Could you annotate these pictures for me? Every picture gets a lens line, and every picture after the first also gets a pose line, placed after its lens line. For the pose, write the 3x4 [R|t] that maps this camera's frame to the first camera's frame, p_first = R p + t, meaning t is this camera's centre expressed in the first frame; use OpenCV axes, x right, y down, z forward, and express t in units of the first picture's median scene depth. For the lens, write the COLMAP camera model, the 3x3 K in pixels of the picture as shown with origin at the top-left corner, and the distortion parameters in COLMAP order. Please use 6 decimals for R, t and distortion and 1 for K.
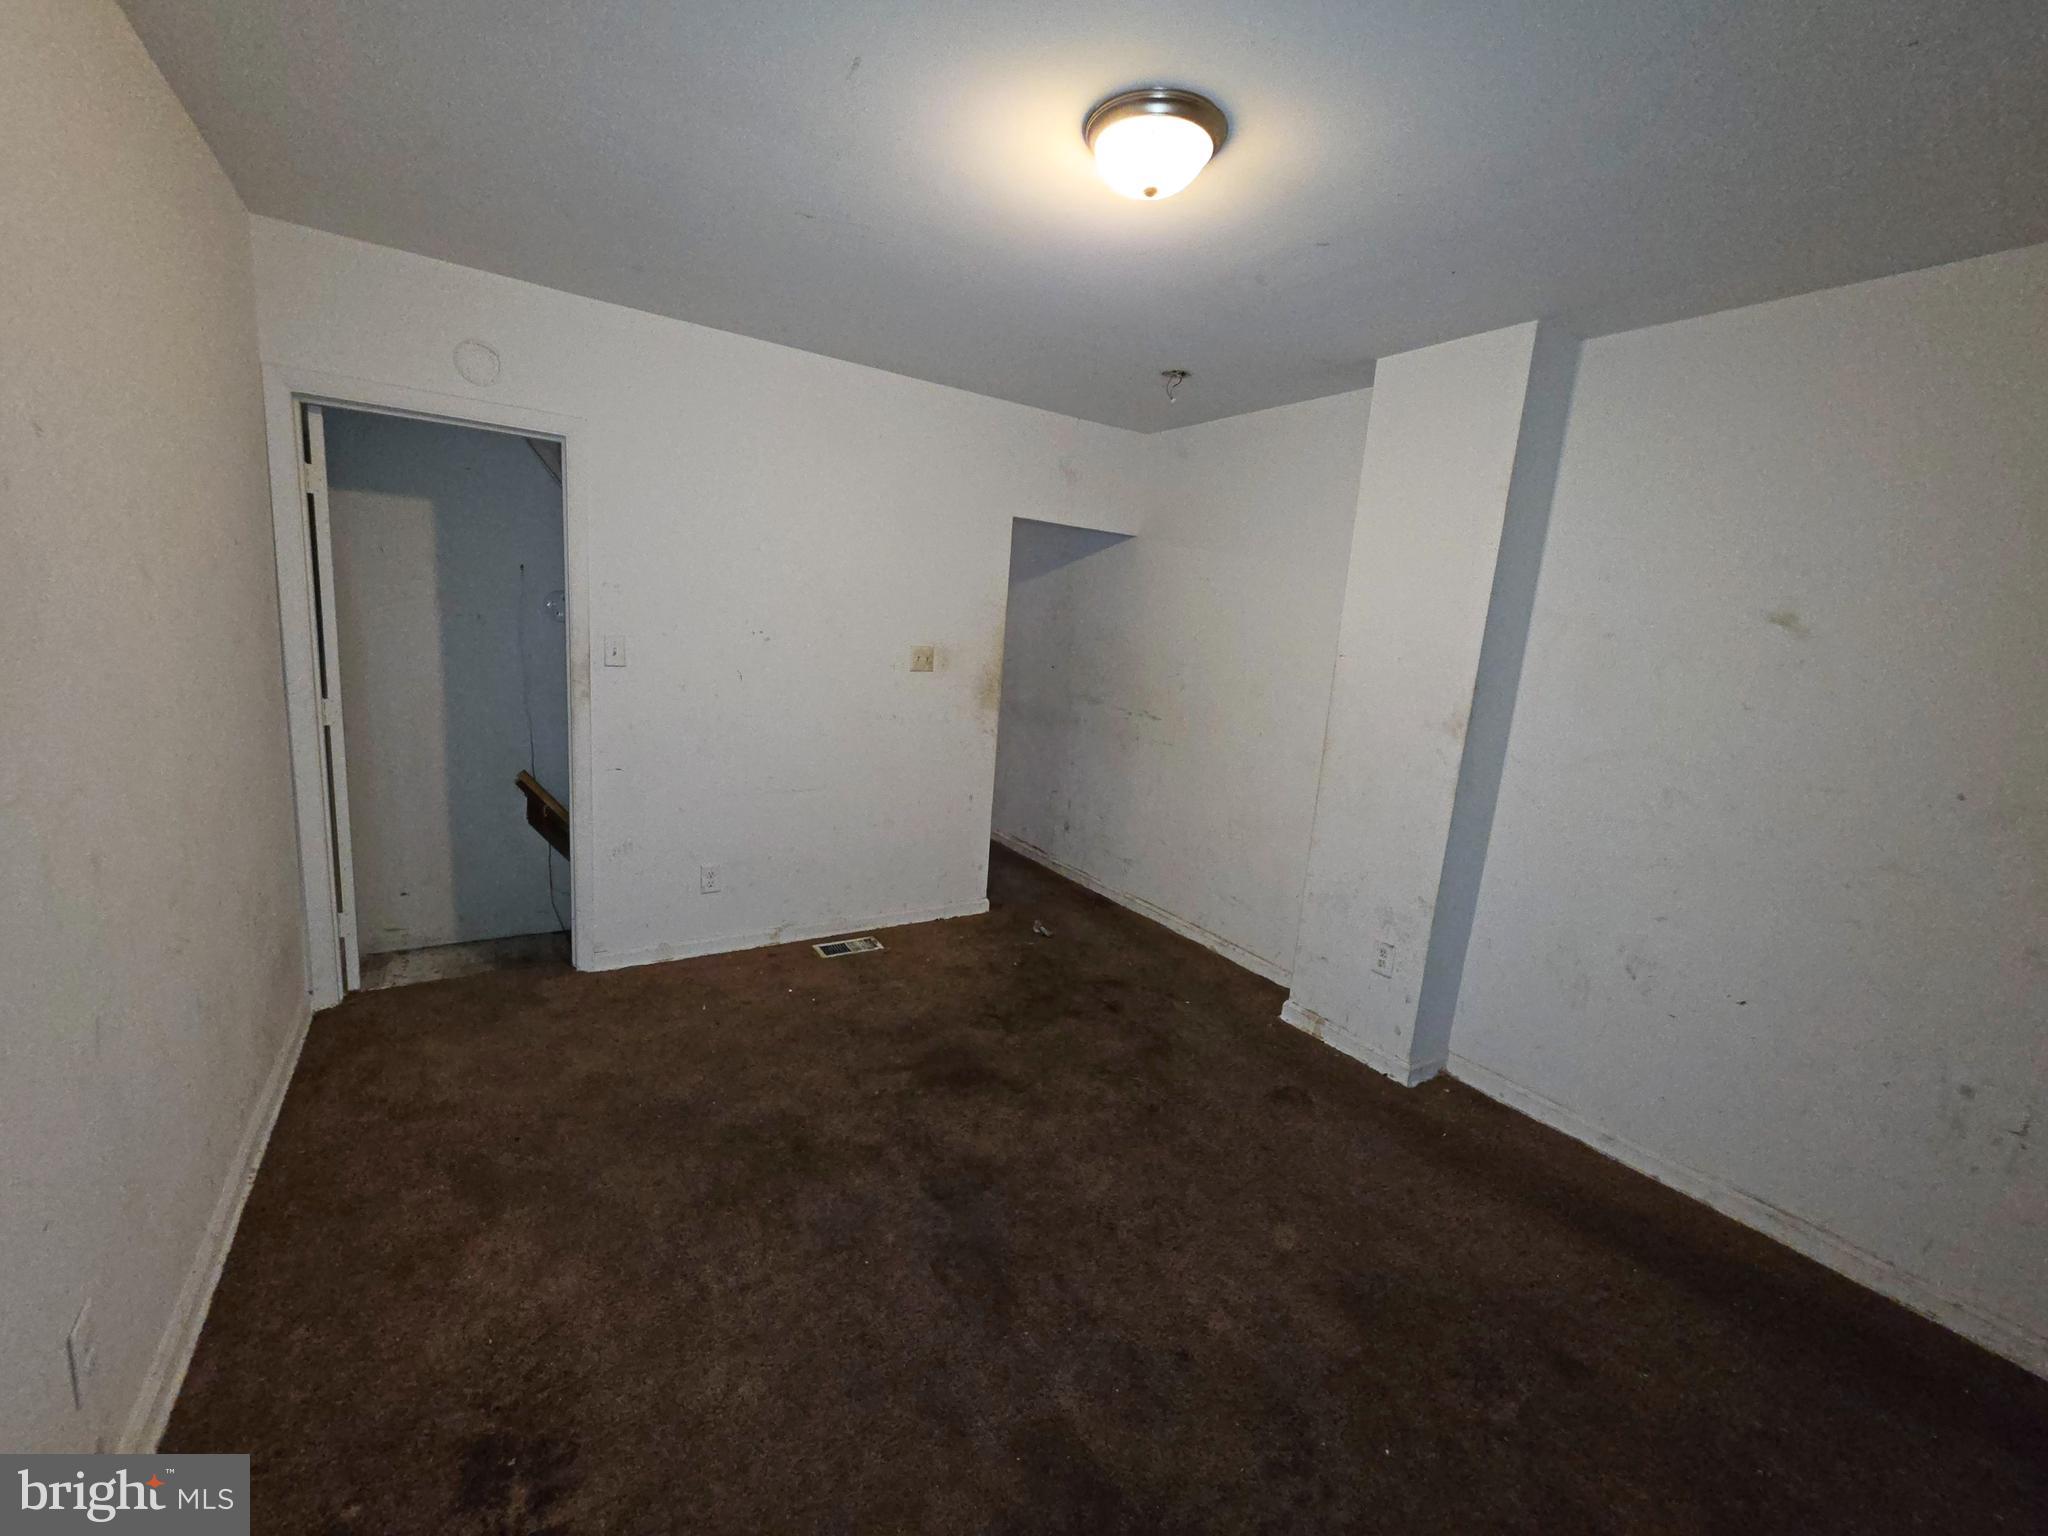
lens RADIAL K [[821.7, 0, 1020.0], [0, 821.7, 765.3], [0, 0, 1]] dist [0.000062, 0.000022]
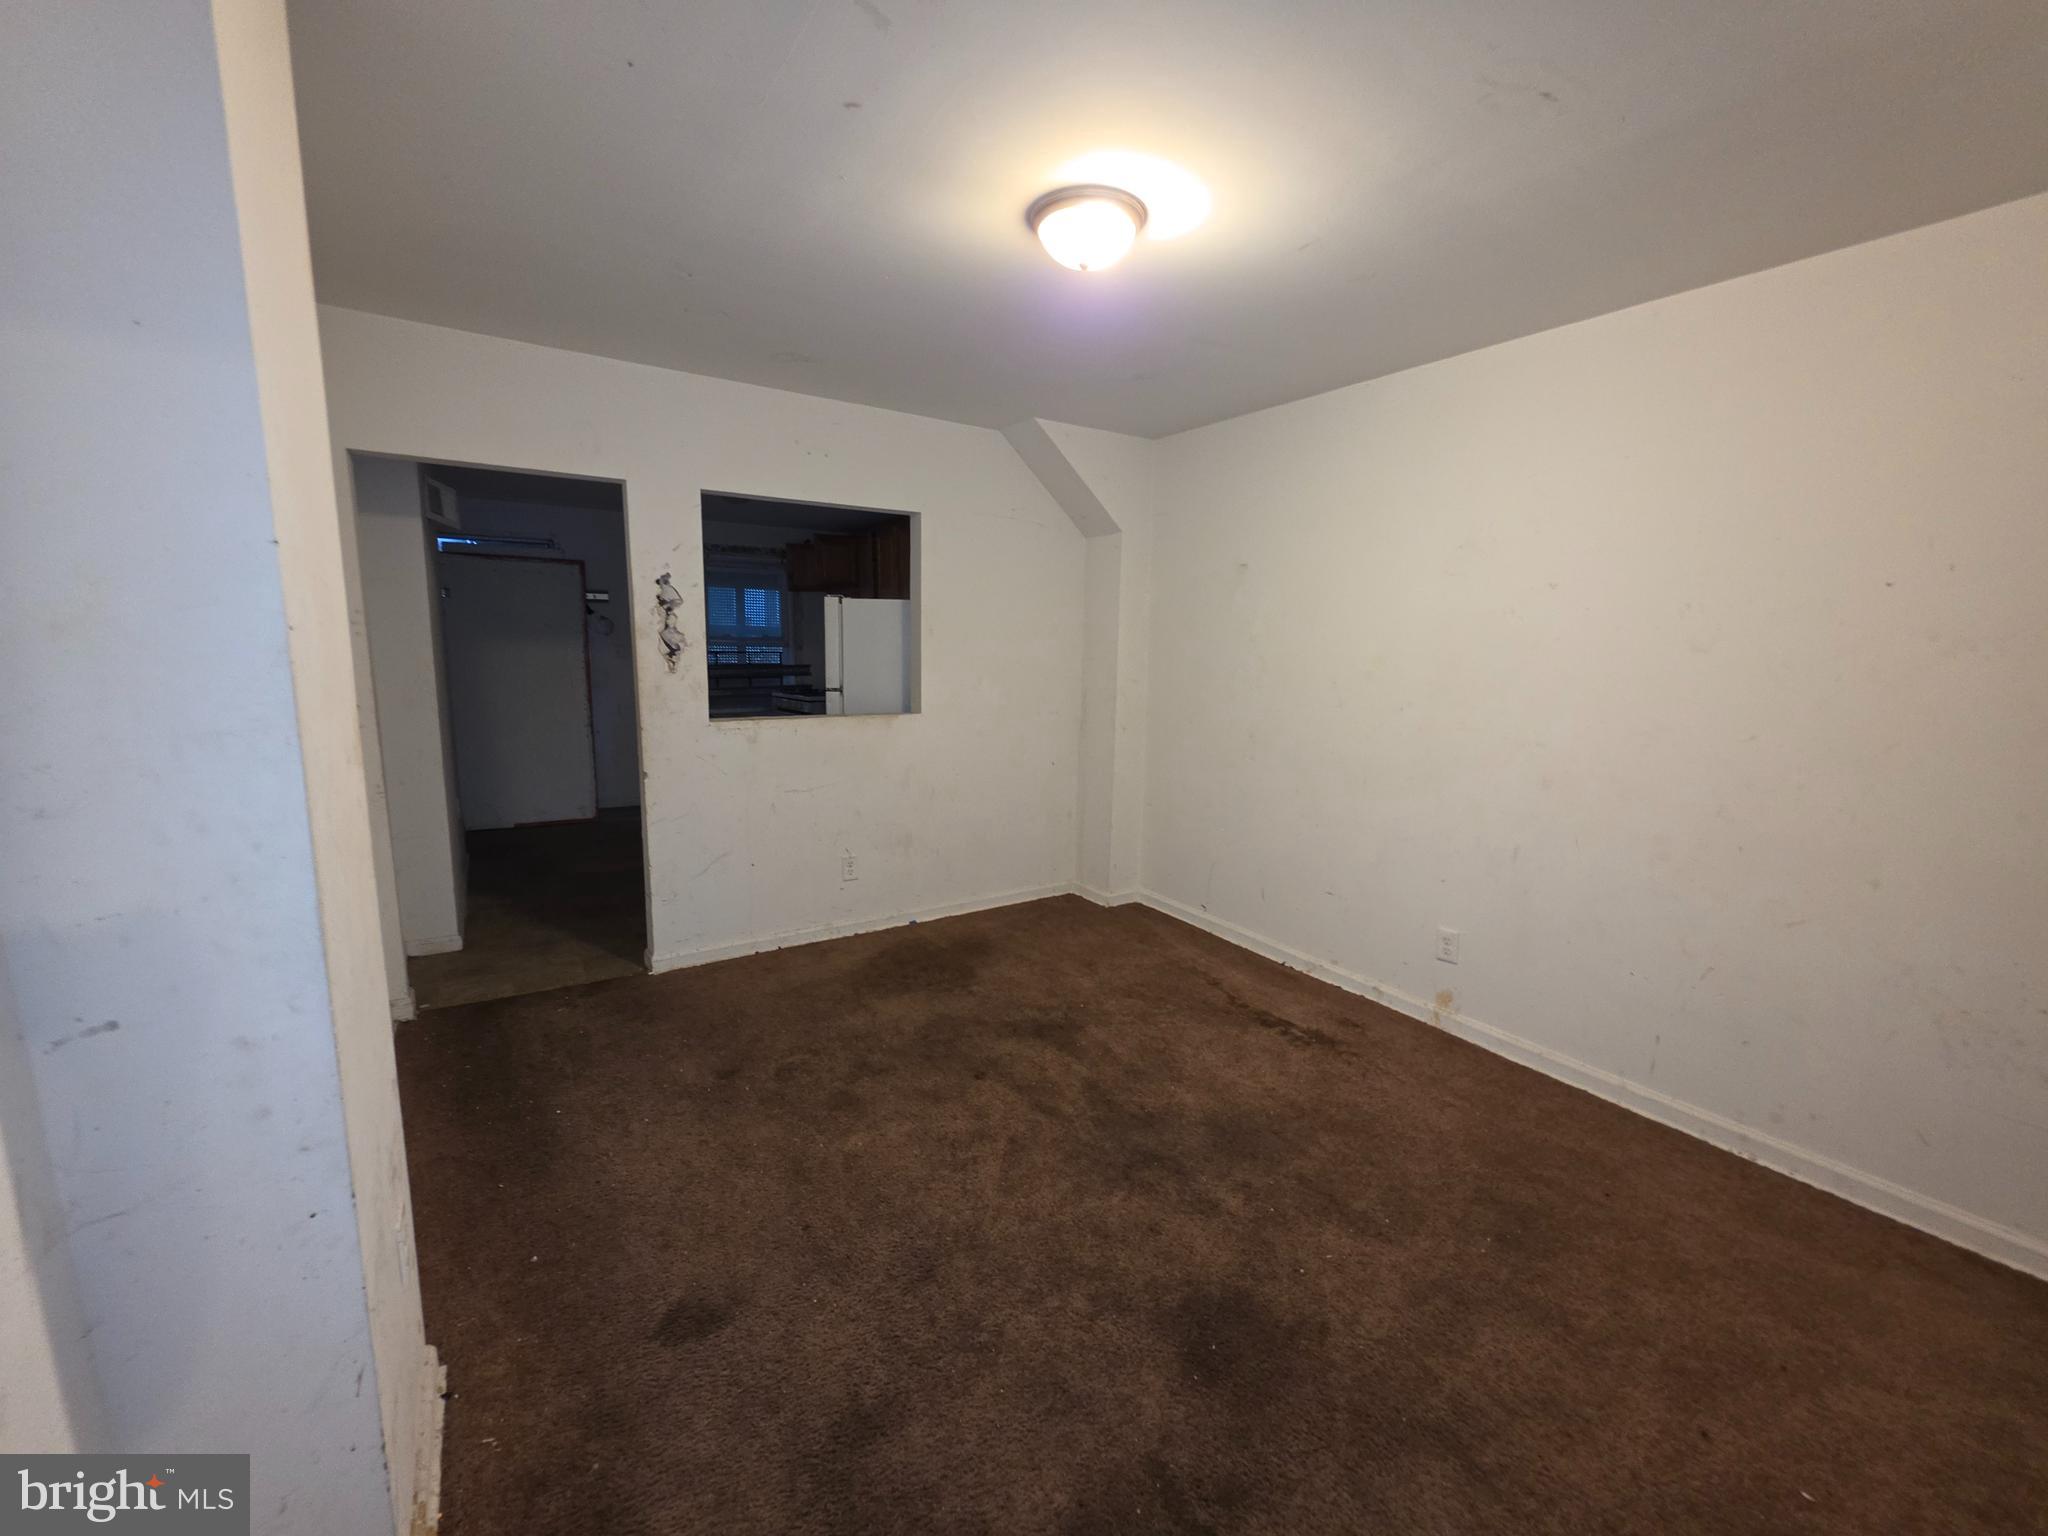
lens RADIAL K [[827.5, 0, 1016.6], [0, 827.5, 766.4], [0, 0, 1]] dist [0.000042, -0.000014]
pose [[-0.995511, -0.093002, -0.017536, 0.122595], [-0.093650, 0.941289, 0.324351, -0.221920], [-0.013659, 0.324538, -0.945774, 1.361967]]
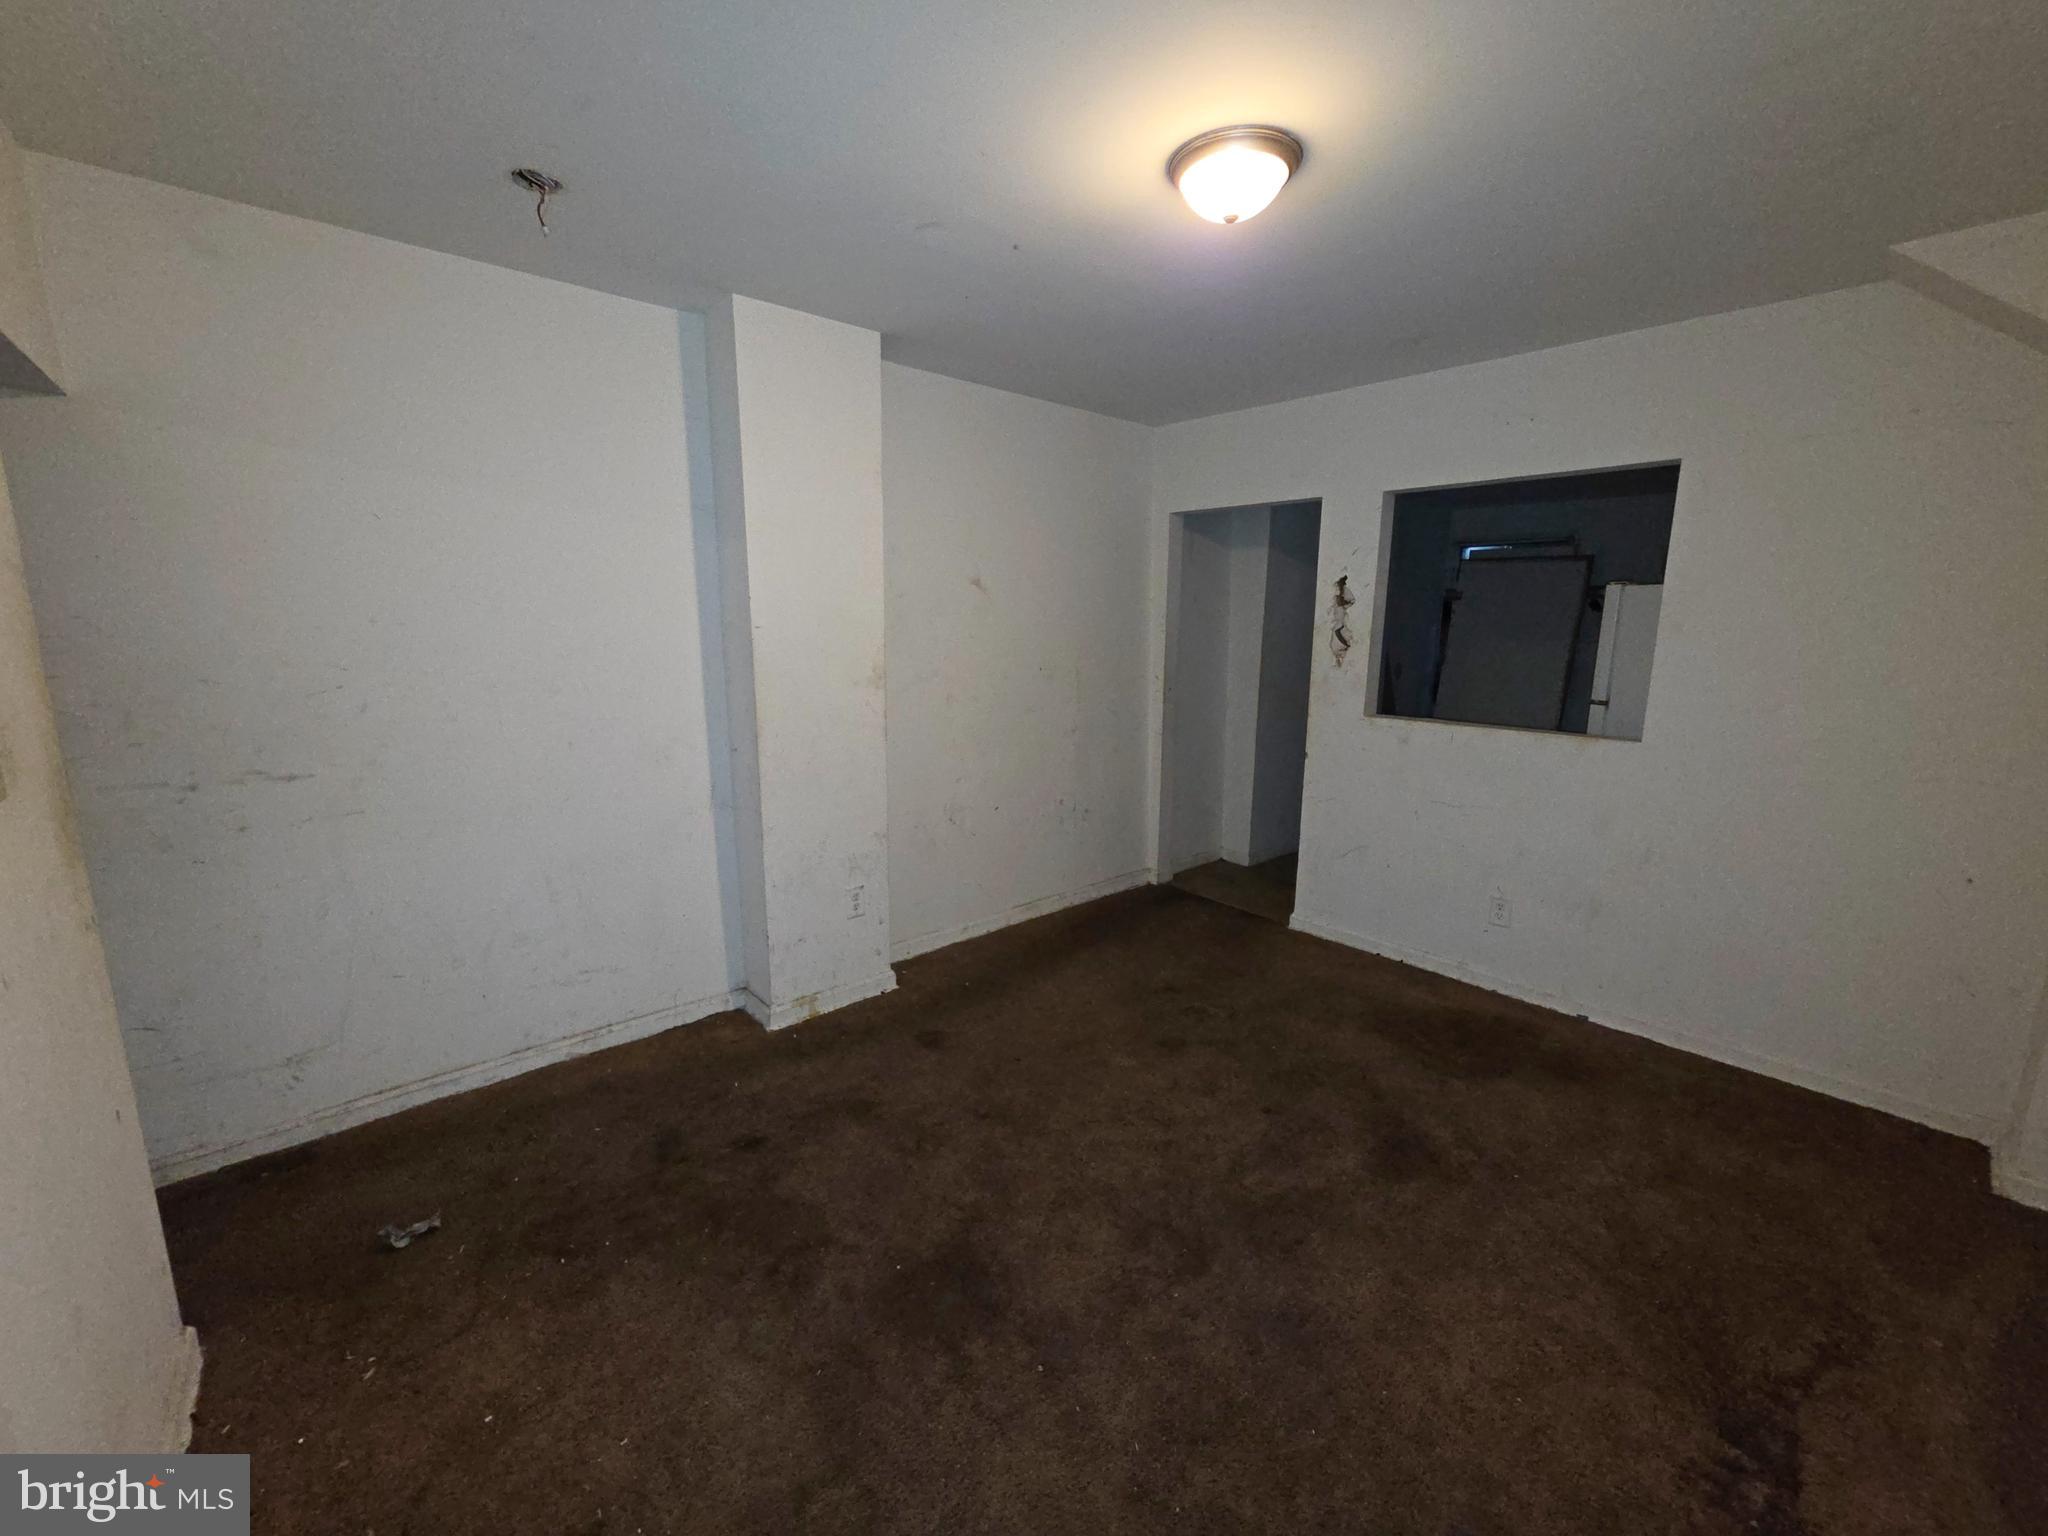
lens RADIAL K [[827.5, 0, 1016.6], [0, 827.5, 766.4], [0, 0, 1]] dist [0.000042, -0.000014]
pose [[-0.143954, -0.252081, 0.956939, -0.585918], [0.152327, 0.949841, 0.273126, -0.200077], [-0.977790, 0.185085, -0.098335, 0.862316]]
